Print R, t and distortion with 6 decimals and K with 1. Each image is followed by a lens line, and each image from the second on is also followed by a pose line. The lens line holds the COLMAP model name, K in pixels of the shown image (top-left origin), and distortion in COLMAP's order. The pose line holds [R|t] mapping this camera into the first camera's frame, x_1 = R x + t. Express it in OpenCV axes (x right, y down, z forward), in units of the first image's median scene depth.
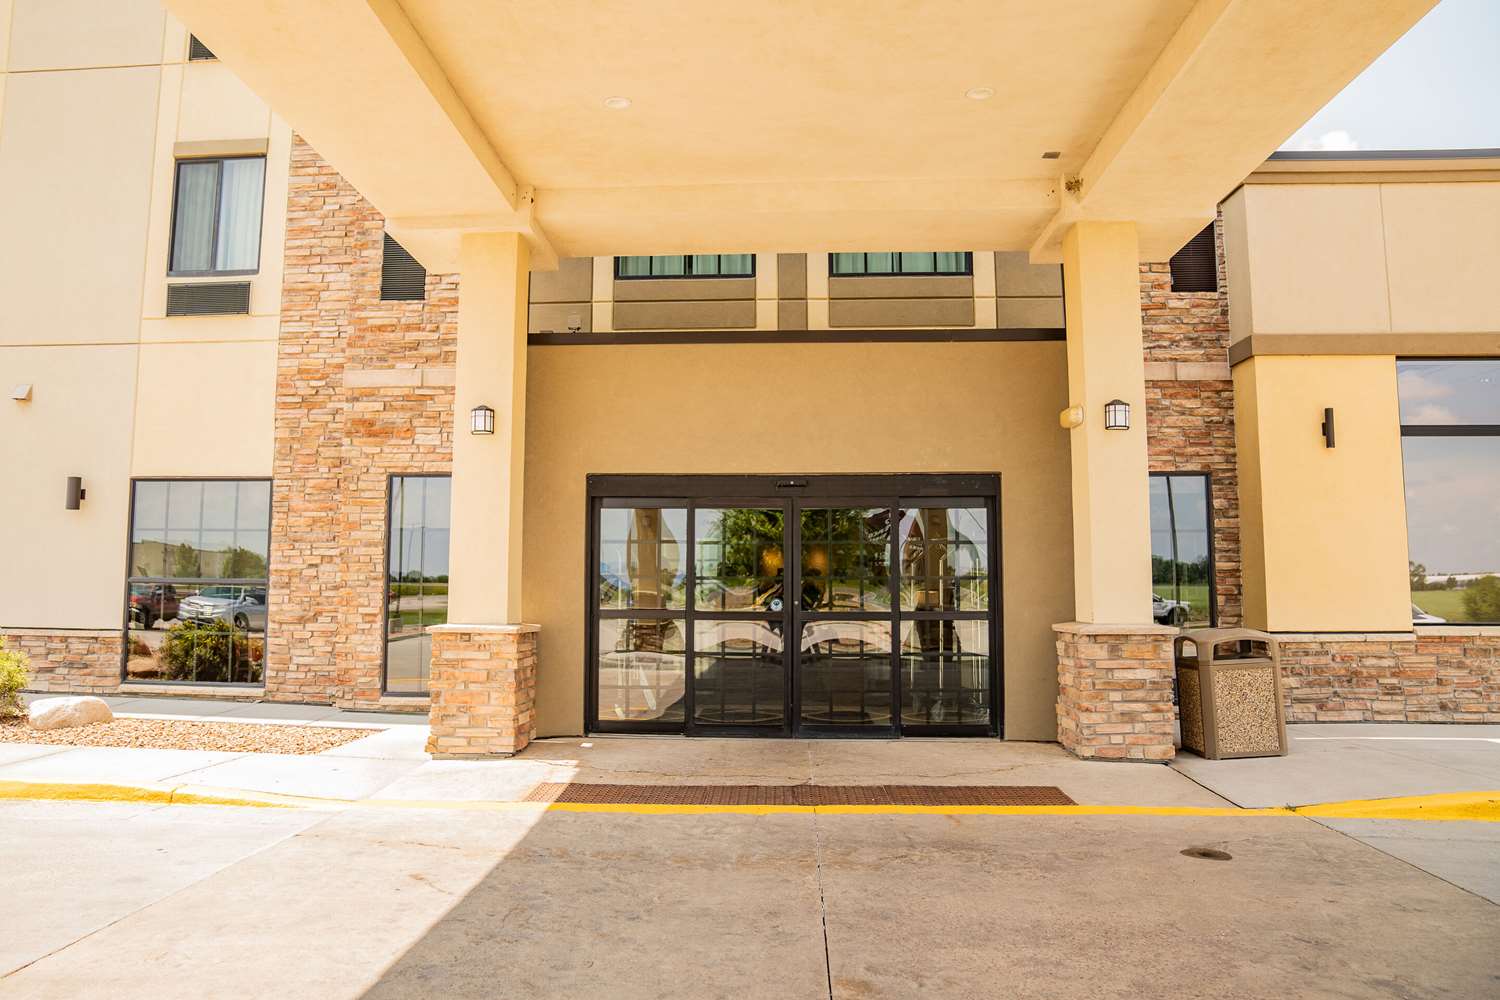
lens RADIAL K [[1111.3, 0, 697.0], [0, 1111.3, 465.1], [0, 0, 1]] dist [-0.137119, 0.104751]
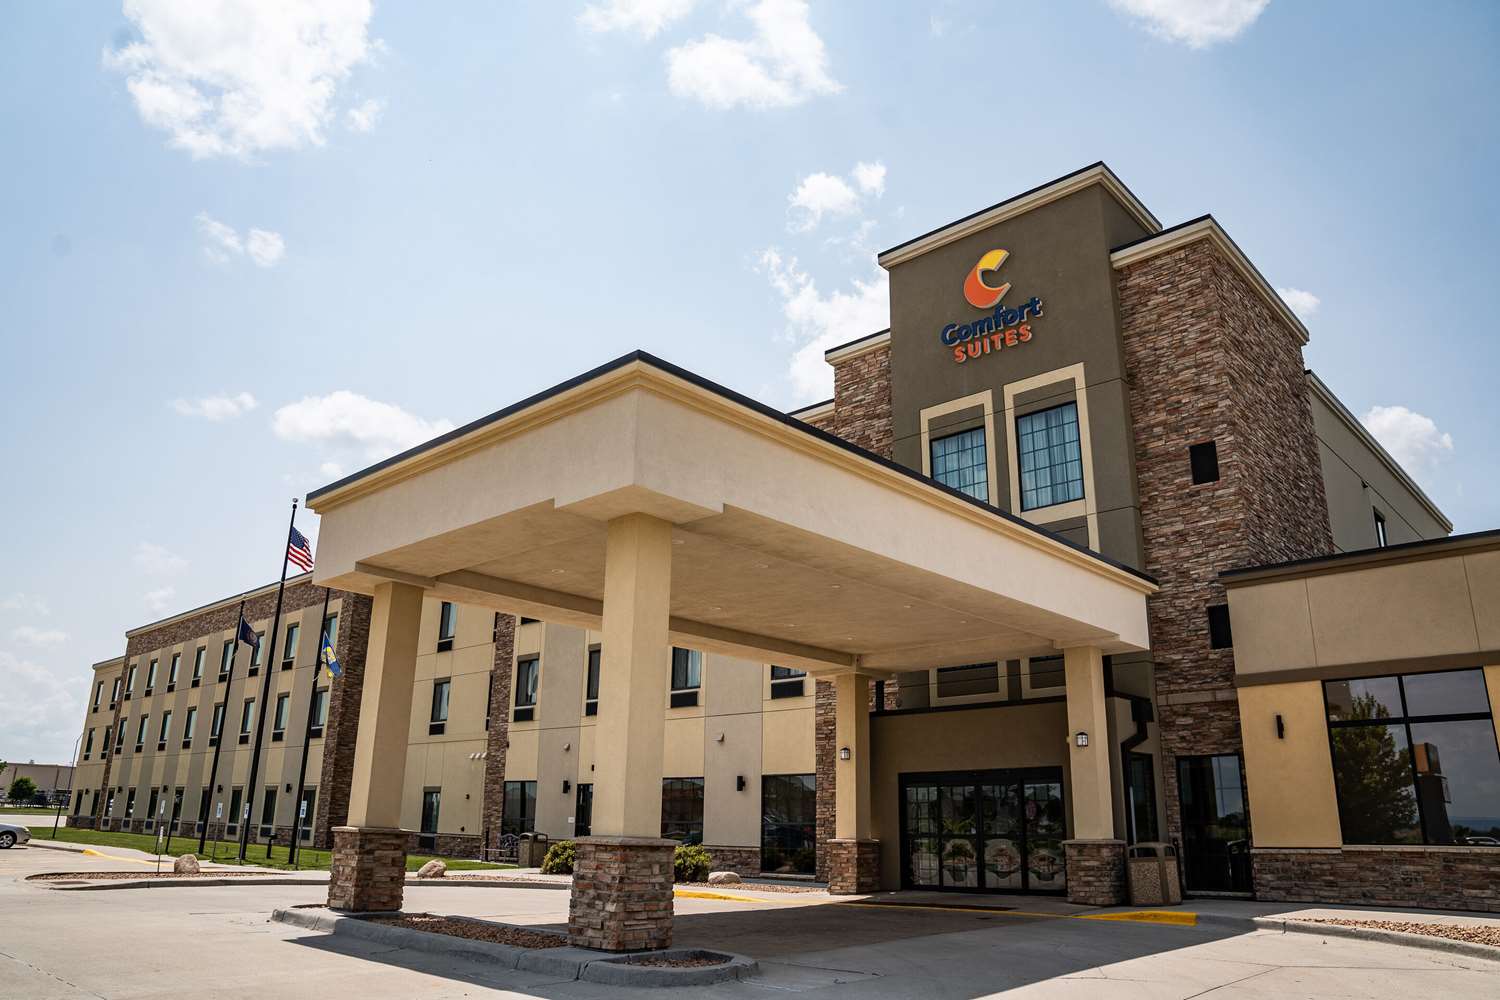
lens RADIAL K [[1067.6, 0, 745.5], [0, 1067.6, 499.7], [0, 0, 1]] dist [-0.133723, 0.103868]
pose [[0.782145, -0.180601, -0.596349, 0.863552], [0.057524, 0.973916, -0.219498, -0.066550], [0.620435, 0.137375, 0.772132, -0.778994]]
